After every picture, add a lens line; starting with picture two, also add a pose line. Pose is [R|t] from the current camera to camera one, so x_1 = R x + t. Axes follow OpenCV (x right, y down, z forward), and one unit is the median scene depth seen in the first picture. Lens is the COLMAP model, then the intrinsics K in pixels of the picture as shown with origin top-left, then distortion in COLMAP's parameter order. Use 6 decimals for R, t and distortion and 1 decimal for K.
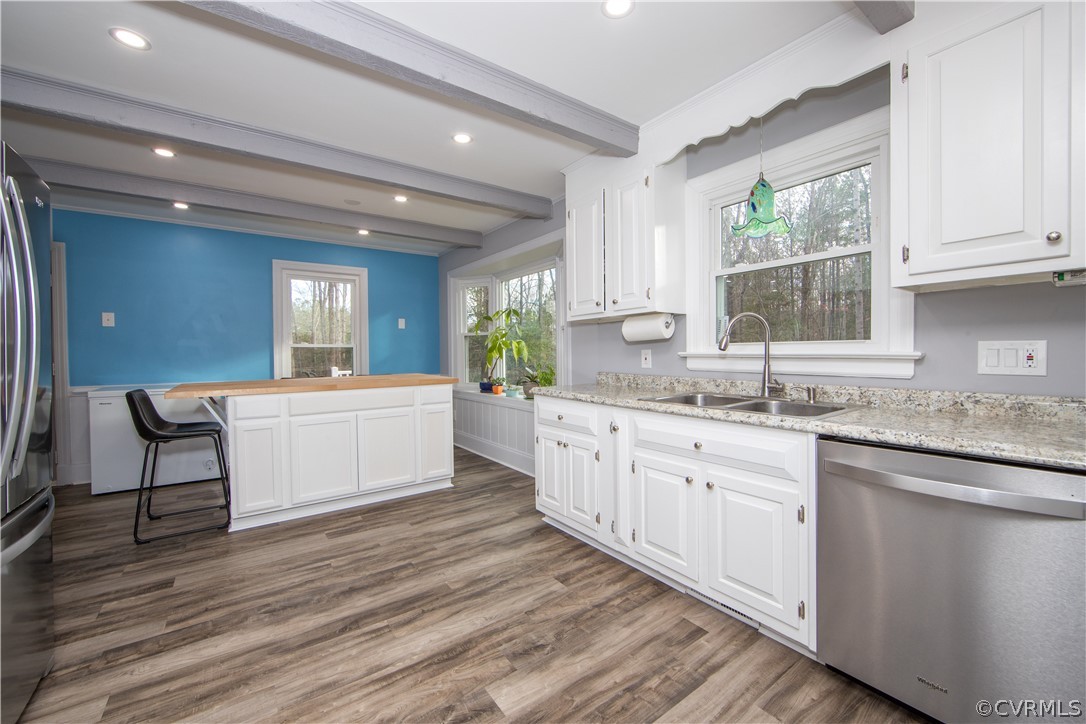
lens RADIAL K [[436.4, 0, 546.5], [0, 436.4, 352.8], [0, 0, 1]] dist [-0.015250, 0.002277]
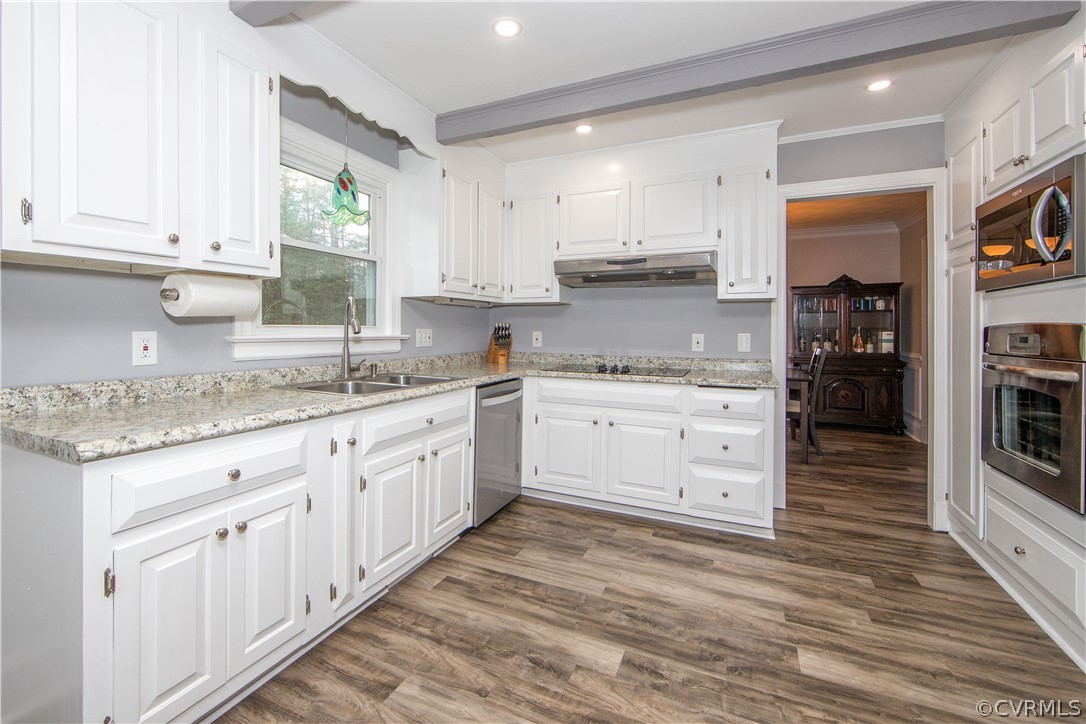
lens RADIAL K [[436.4, 0, 537.1], [0, 436.4, 338.5], [0, 0, 1]] dist [-0.015250, 0.002277]
pose [[-0.477153, 0.002667, 0.878816, -0.704526], [0.012355, 0.999917, 0.003674, 0.008482], [-0.878733, 0.012610, -0.477146, 1.238495]]
